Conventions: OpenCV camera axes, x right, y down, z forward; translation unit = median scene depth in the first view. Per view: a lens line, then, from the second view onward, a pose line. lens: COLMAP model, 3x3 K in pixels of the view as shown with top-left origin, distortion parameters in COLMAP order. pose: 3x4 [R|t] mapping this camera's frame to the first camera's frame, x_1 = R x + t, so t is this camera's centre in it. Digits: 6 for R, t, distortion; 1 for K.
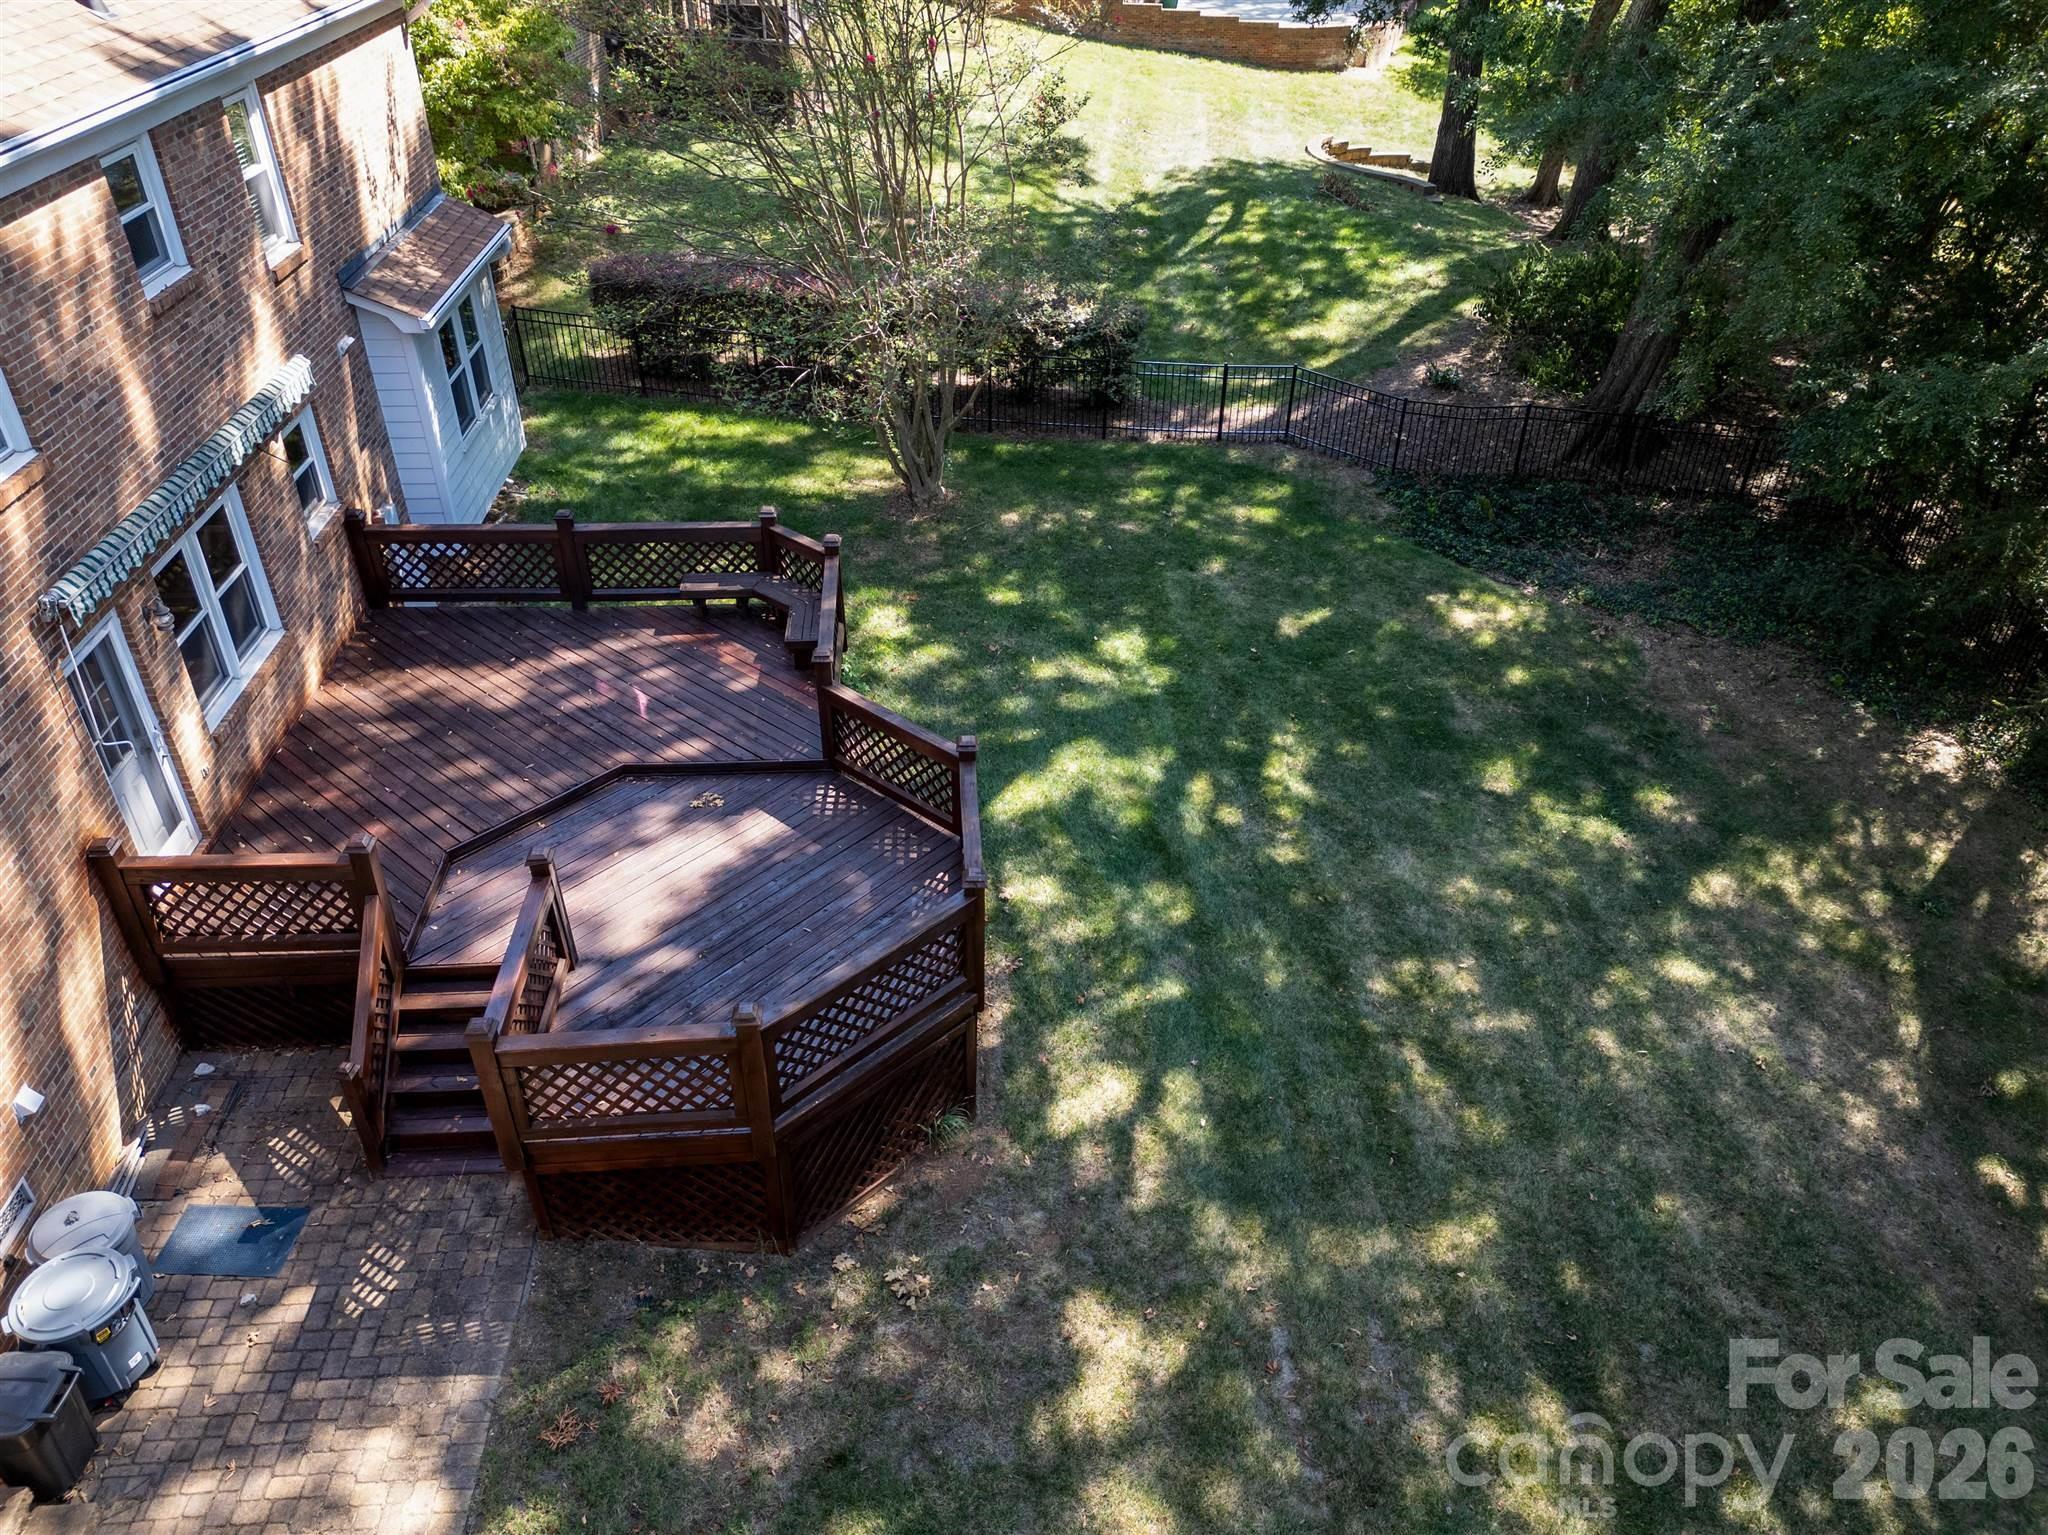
lens RADIAL K [[1433.7, 0, 1024.0], [0, 1433.7, 767.5], [0, 0, 1]] dist [0.077522, -0.128405]
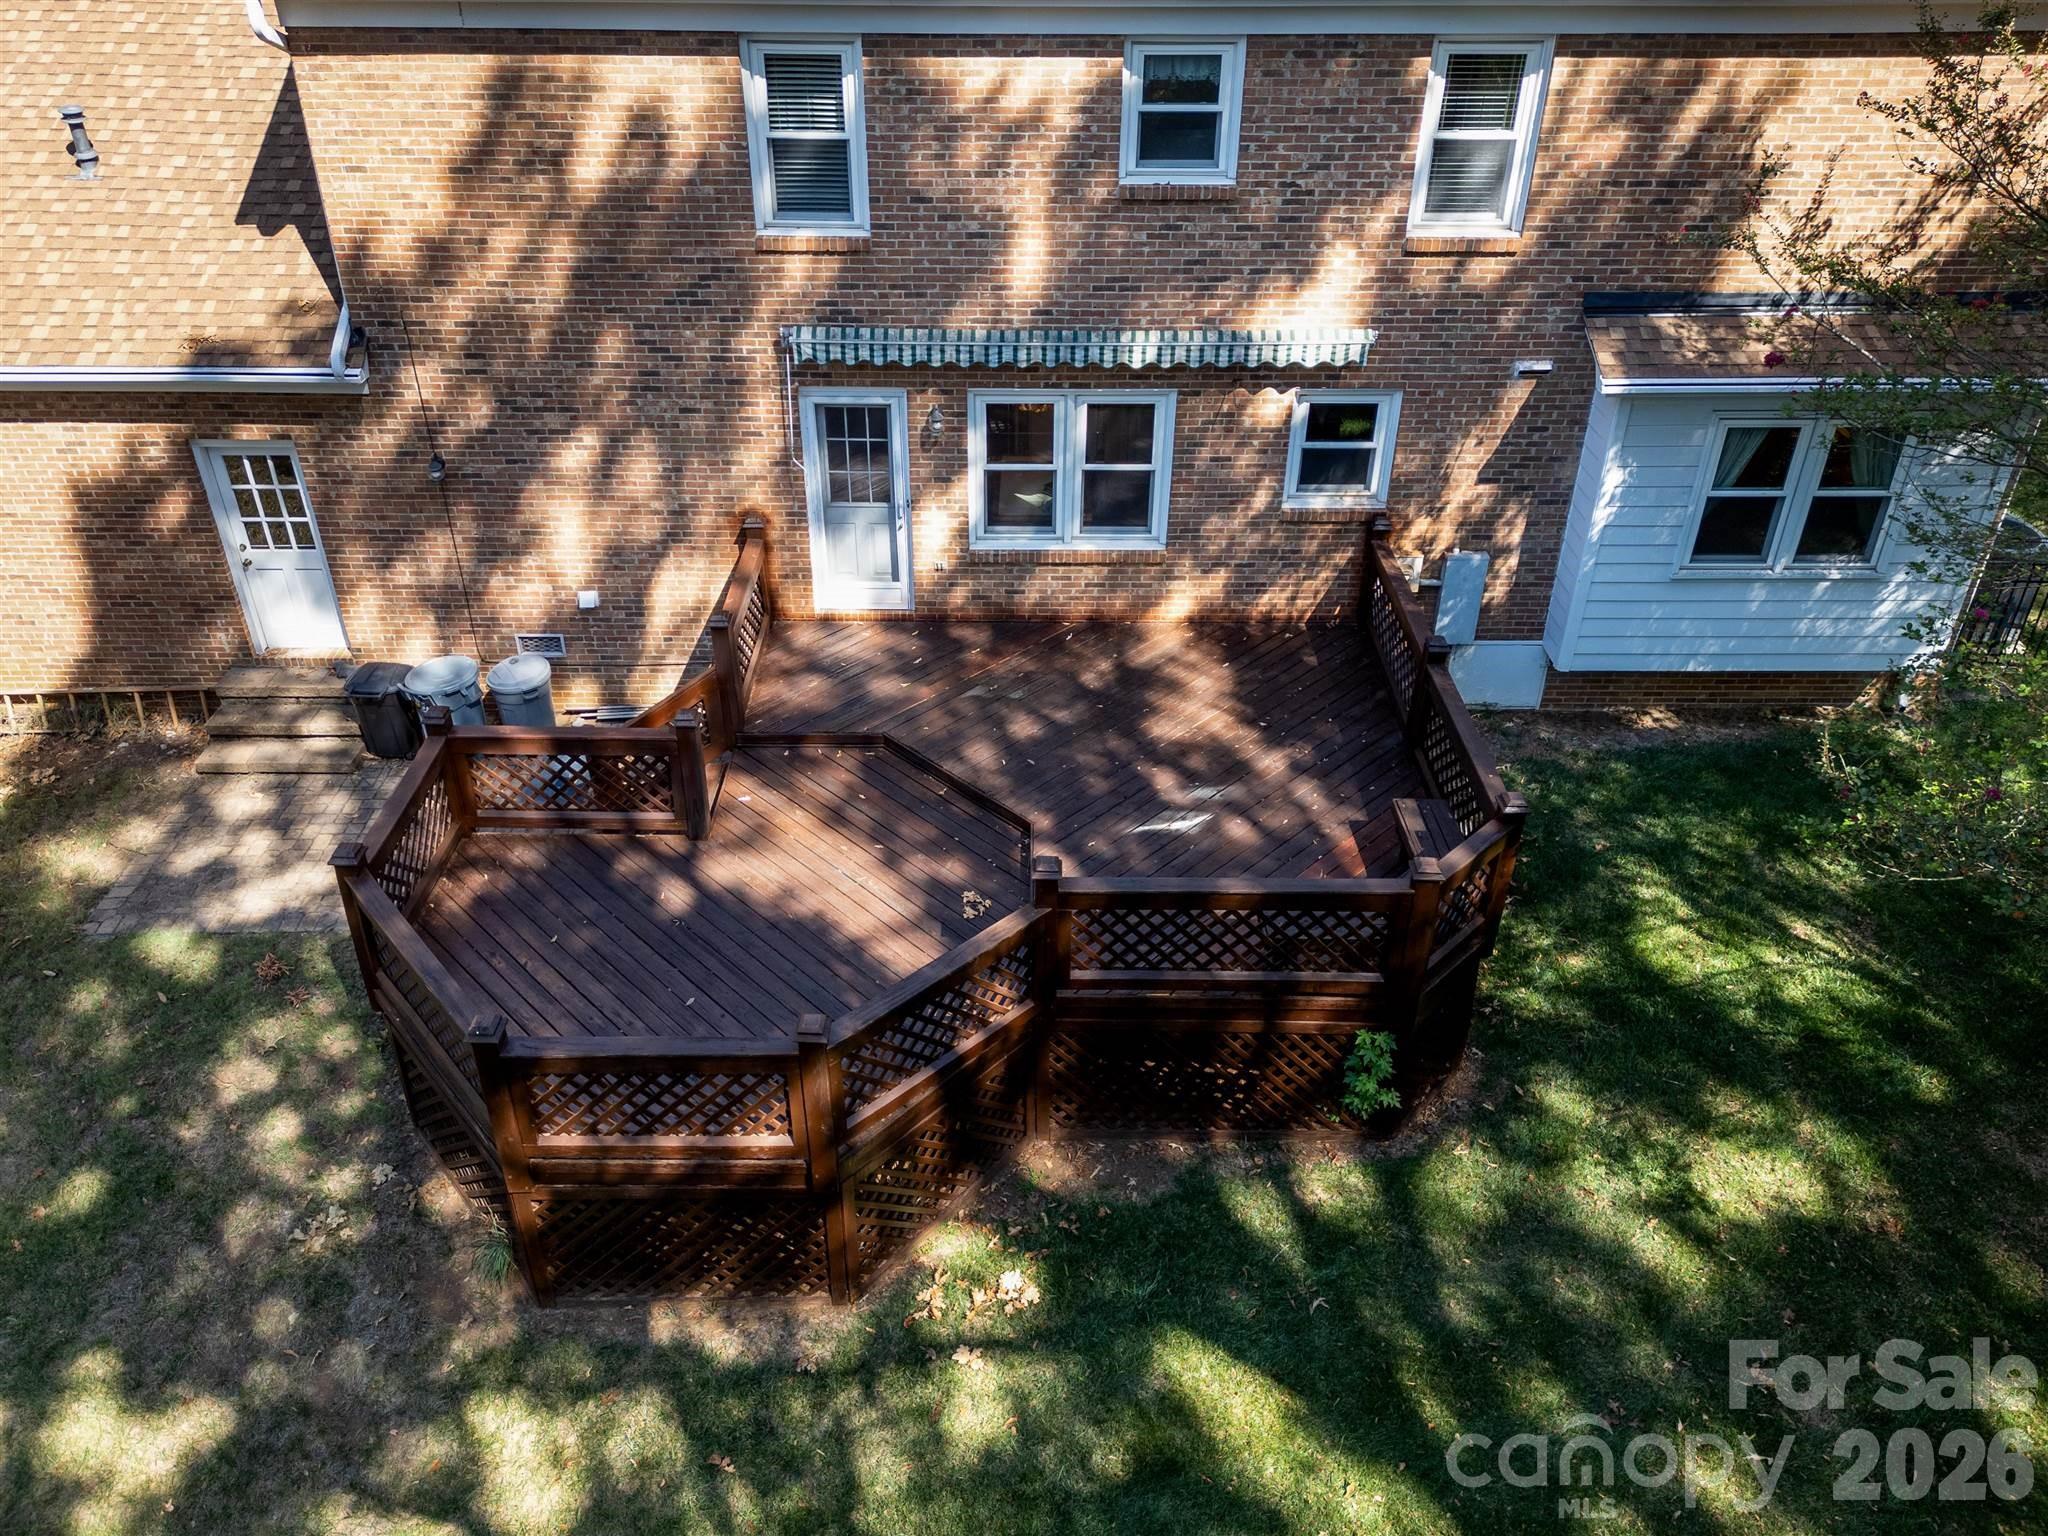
lens RADIAL K [[1502.0, 0, 1024.3], [0, 1502.0, 681.7], [0, 0, 1]] dist [0.056282, -0.064225]
pose [[-0.075470, 0.497209, -0.864342, 0.431934], [-0.561683, 0.695016, 0.448849, -0.449418], [0.823903, 0.519361, 0.226821, 0.766247]]
